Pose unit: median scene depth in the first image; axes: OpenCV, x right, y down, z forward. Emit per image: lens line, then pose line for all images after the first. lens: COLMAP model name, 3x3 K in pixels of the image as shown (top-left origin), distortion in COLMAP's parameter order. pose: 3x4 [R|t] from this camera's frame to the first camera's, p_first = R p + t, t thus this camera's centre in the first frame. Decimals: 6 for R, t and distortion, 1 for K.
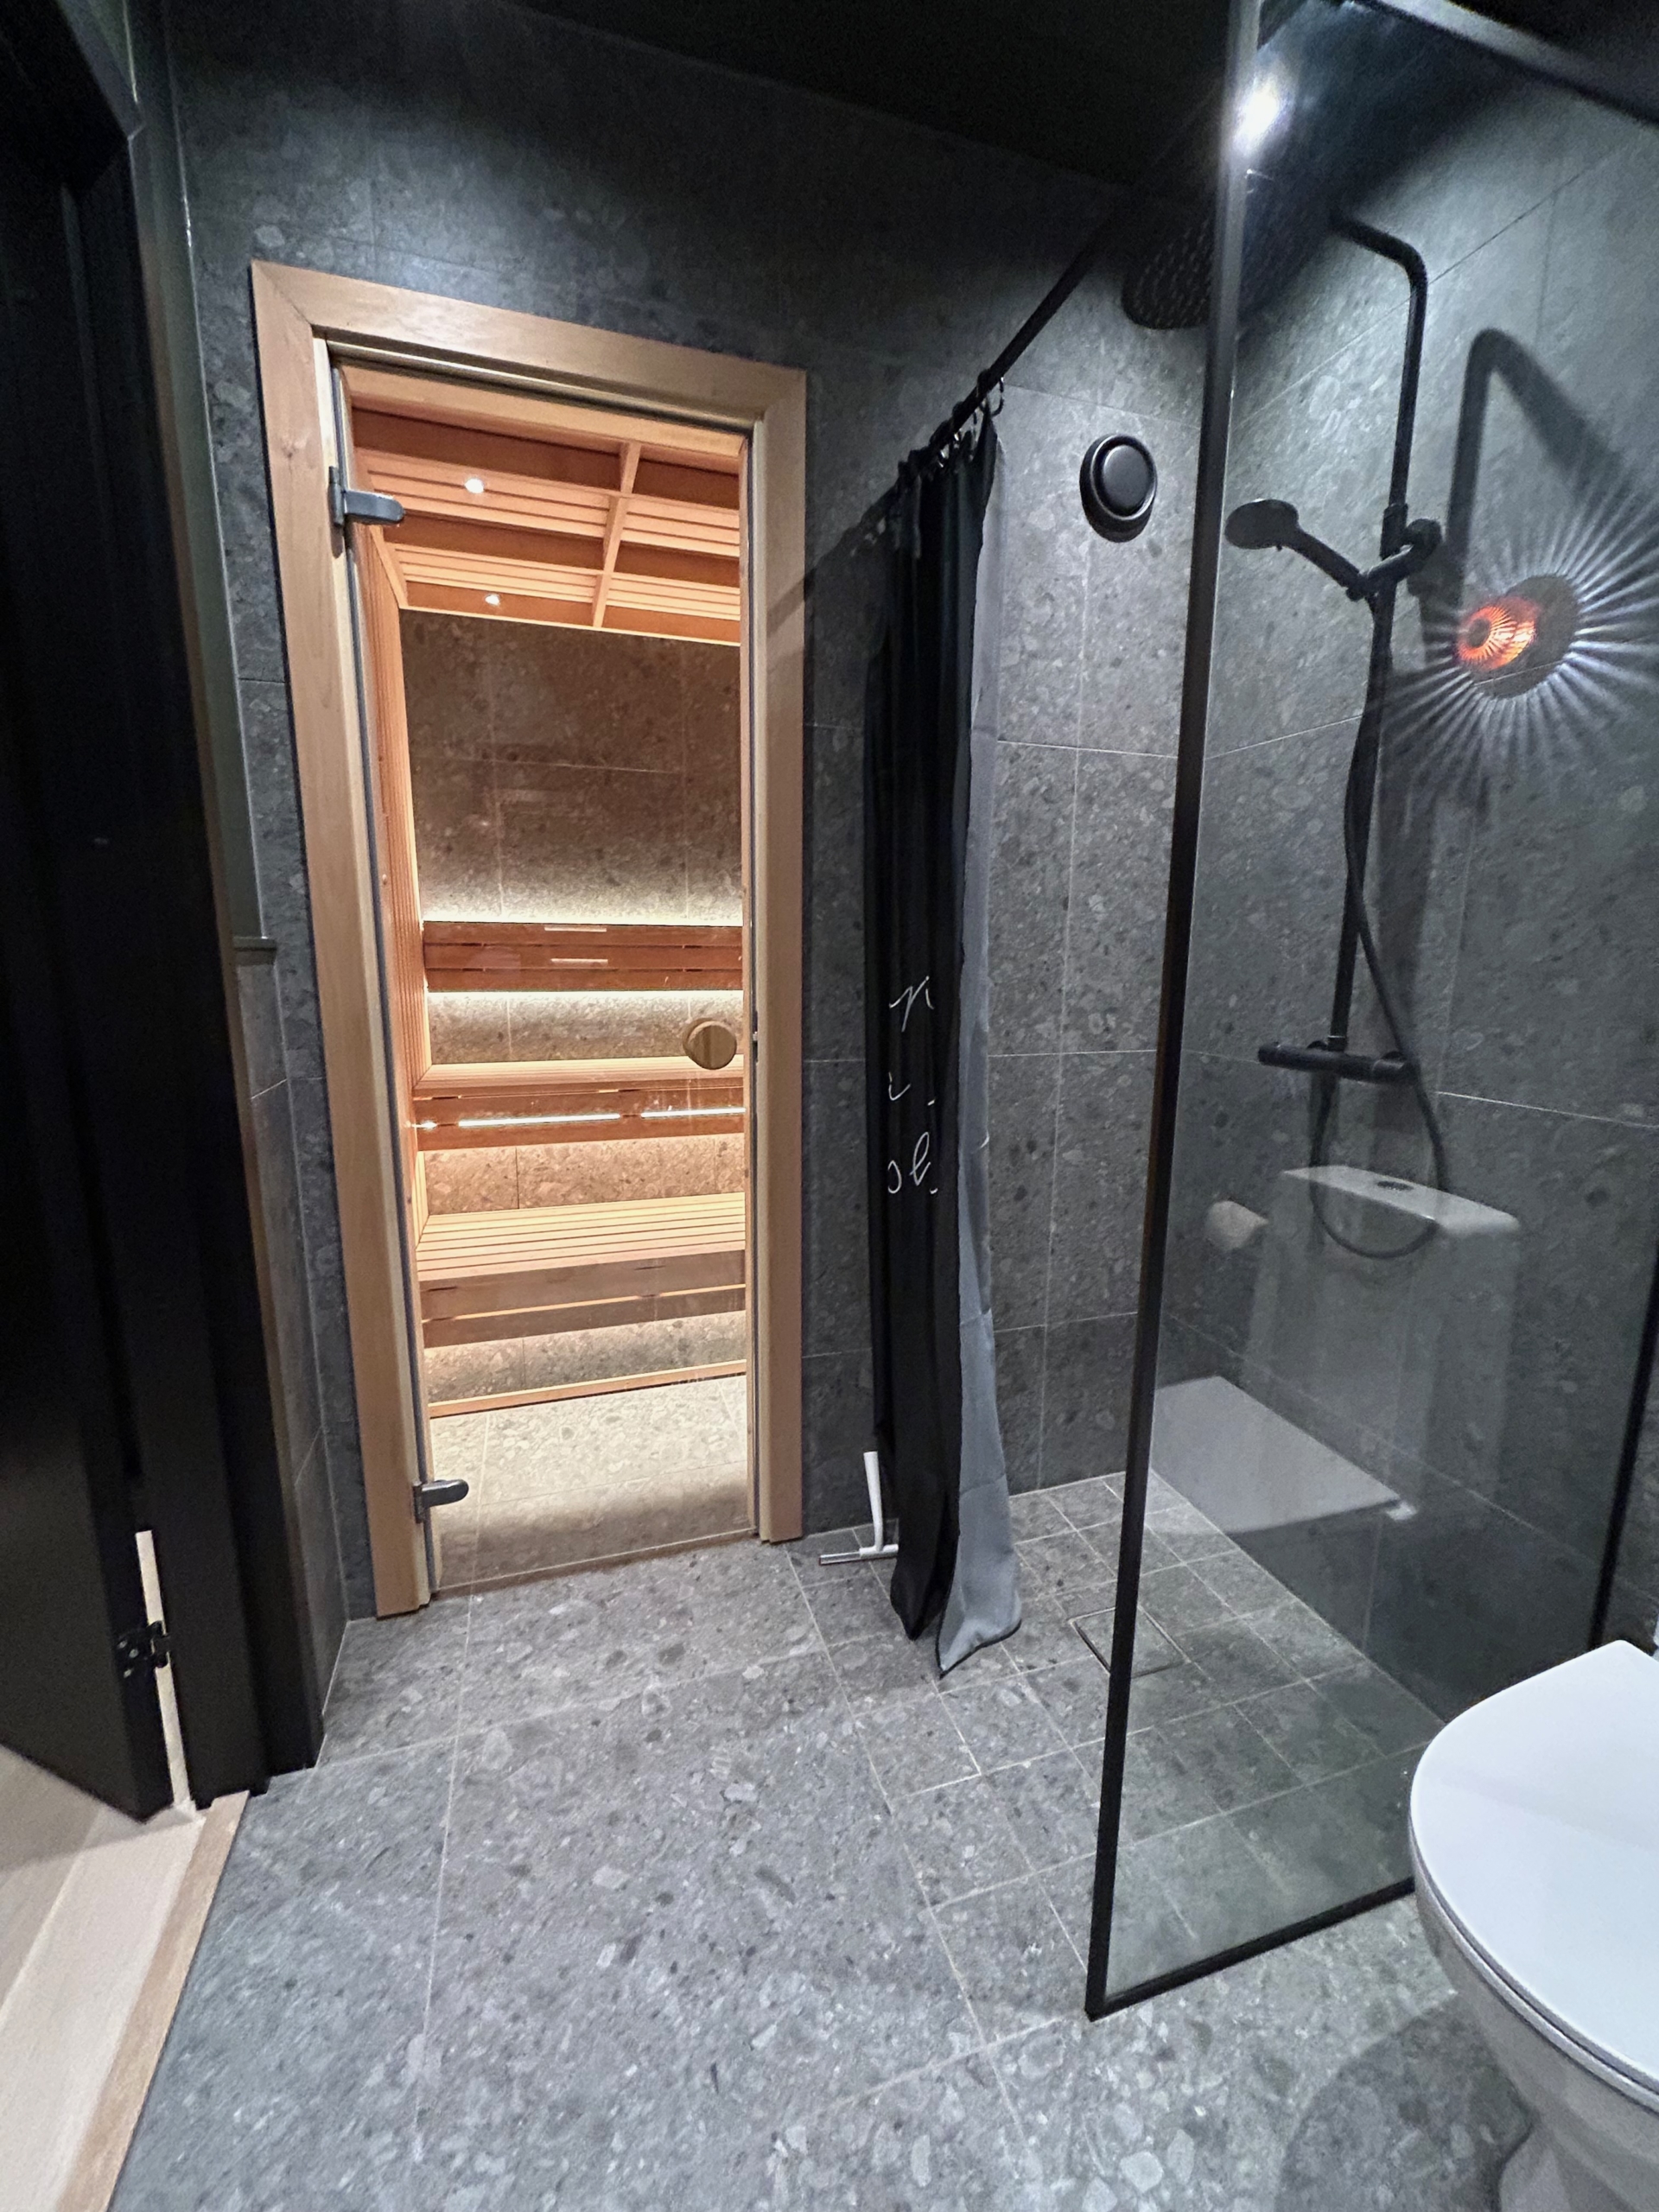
lens RADIAL K [[881.4, 0, 829.5], [0, 881.4, 1106.0], [0, 0, 1]] dist [0.017693, -0.007126]
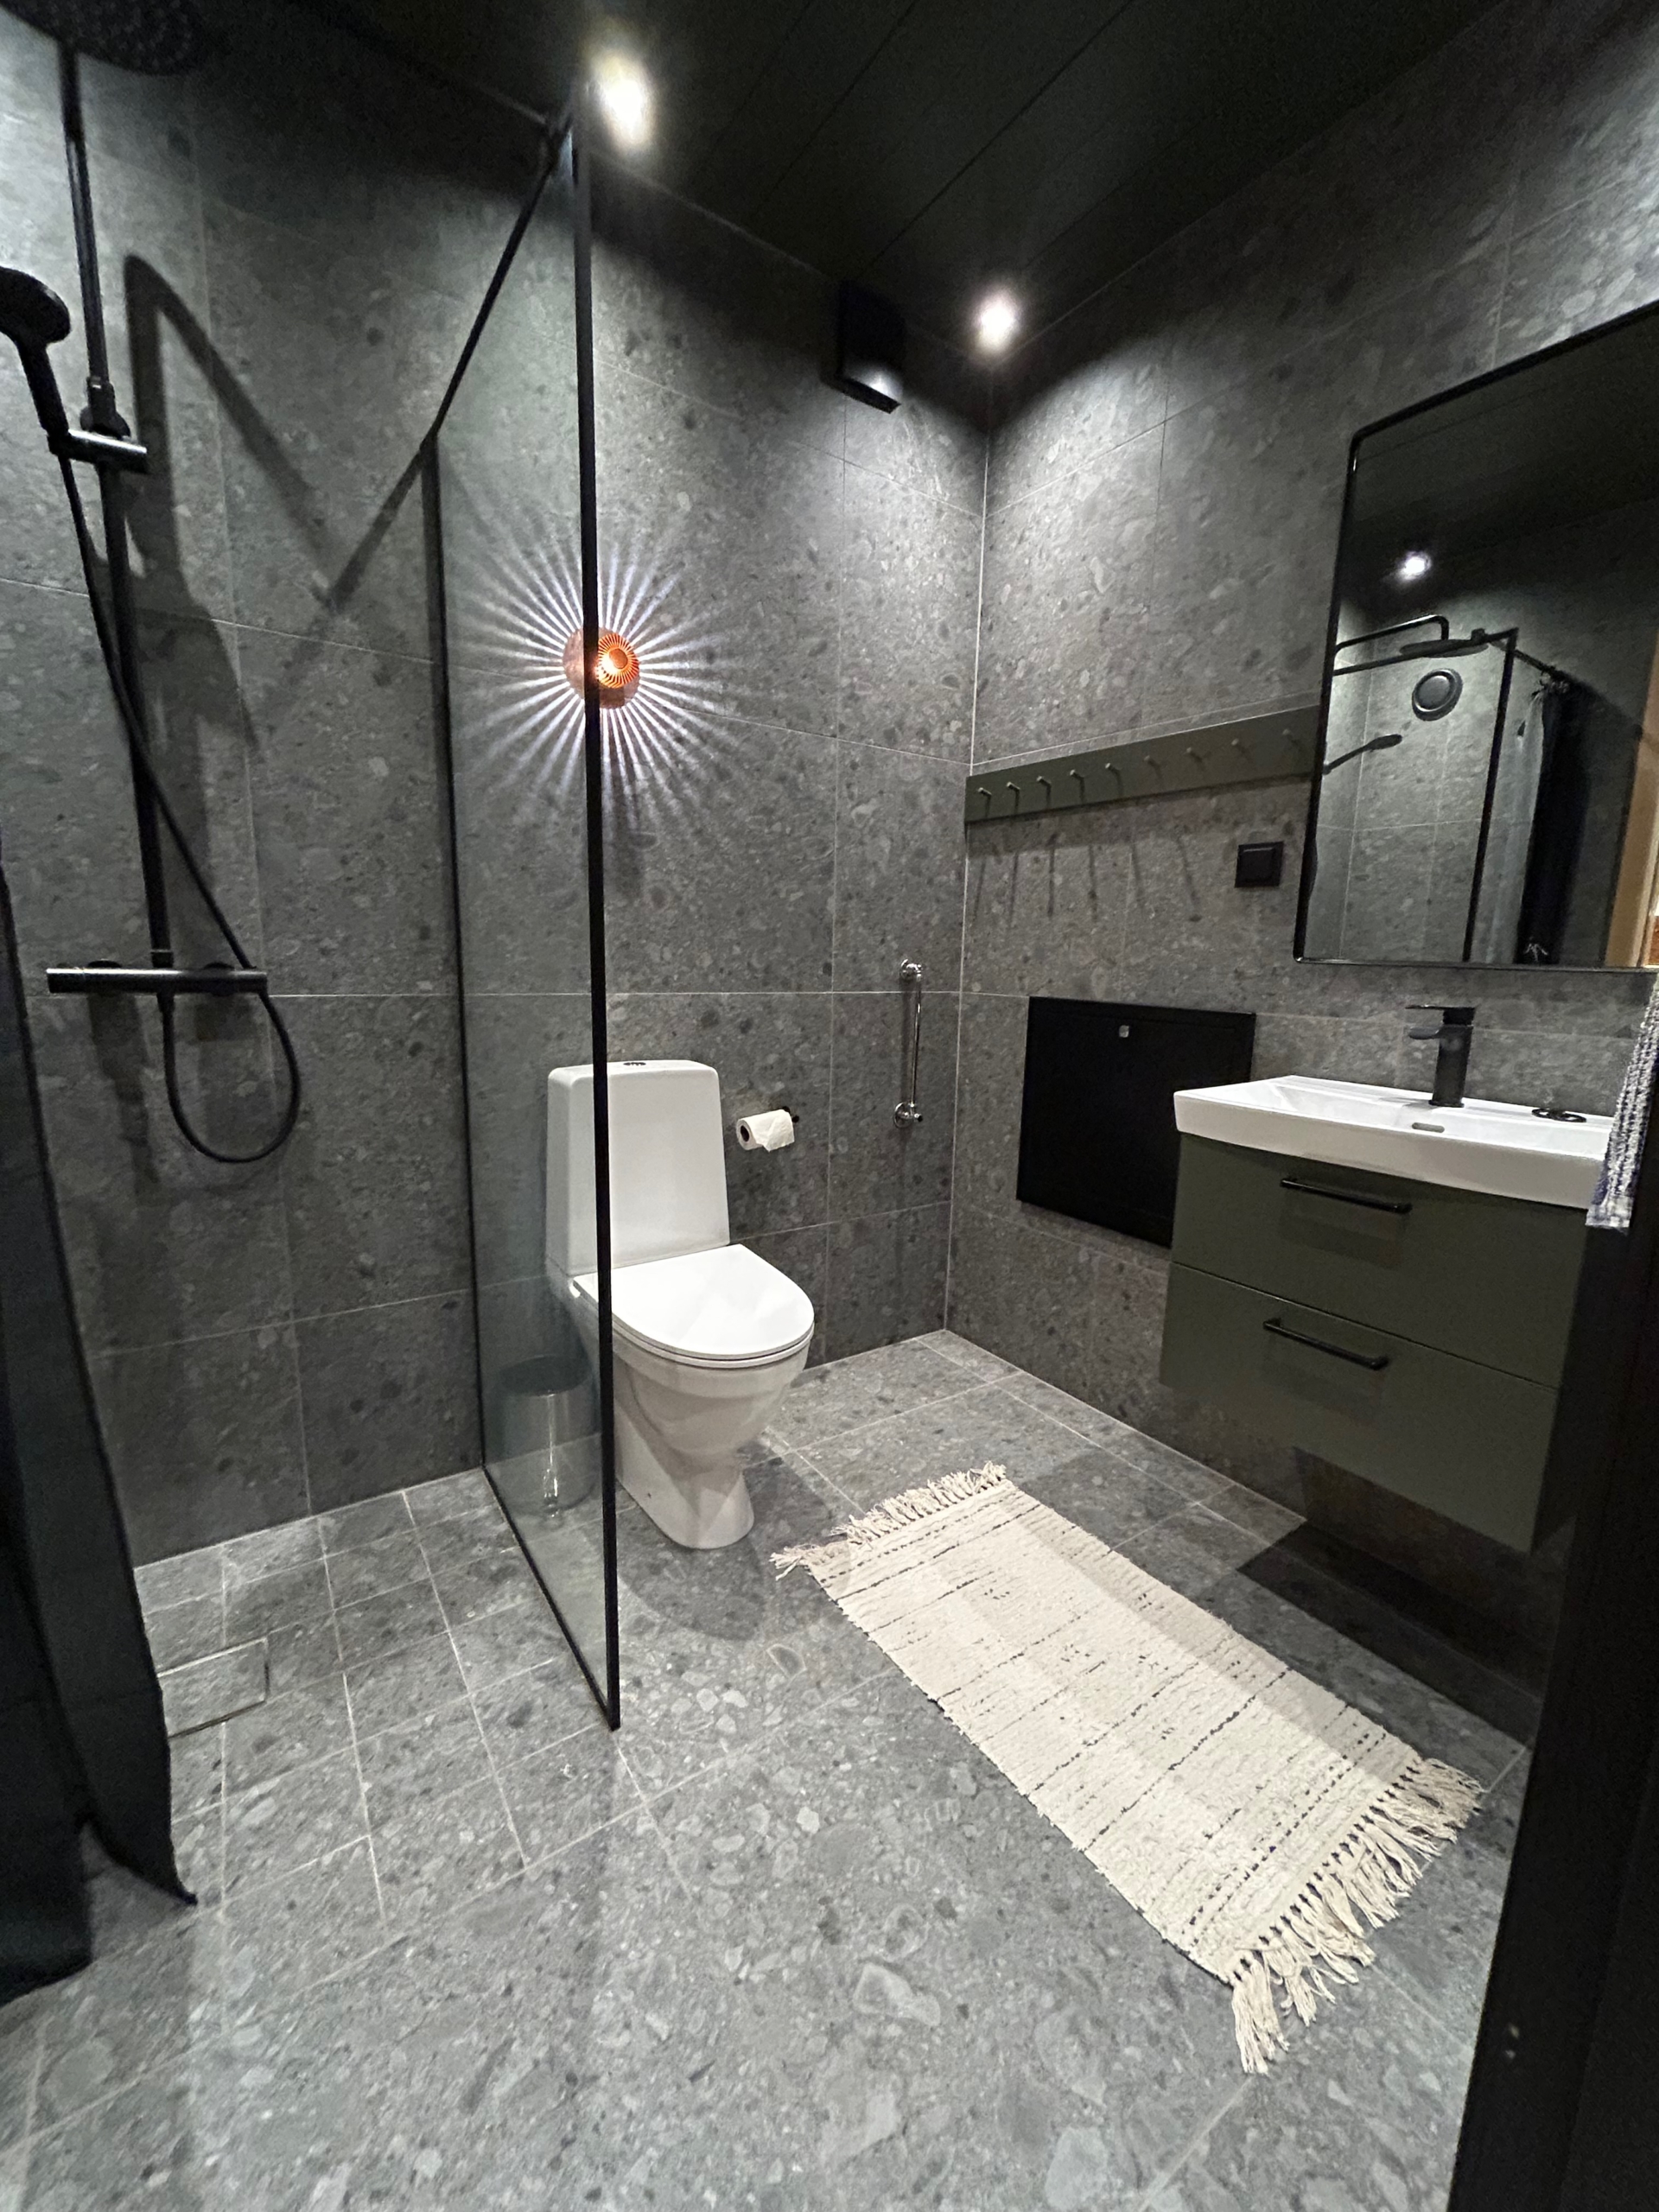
lens RADIAL K [[887.5, 0, 829.5], [0, 887.5, 1106.0], [0, 0, 1]] dist [-0.003863, -0.000089]
pose [[-0.286257, -0.177713, 0.941528, -0.700626], [0.143457, 0.963624, 0.225499, -0.037506], [-0.947353, 0.199619, -0.250350, 0.754744]]
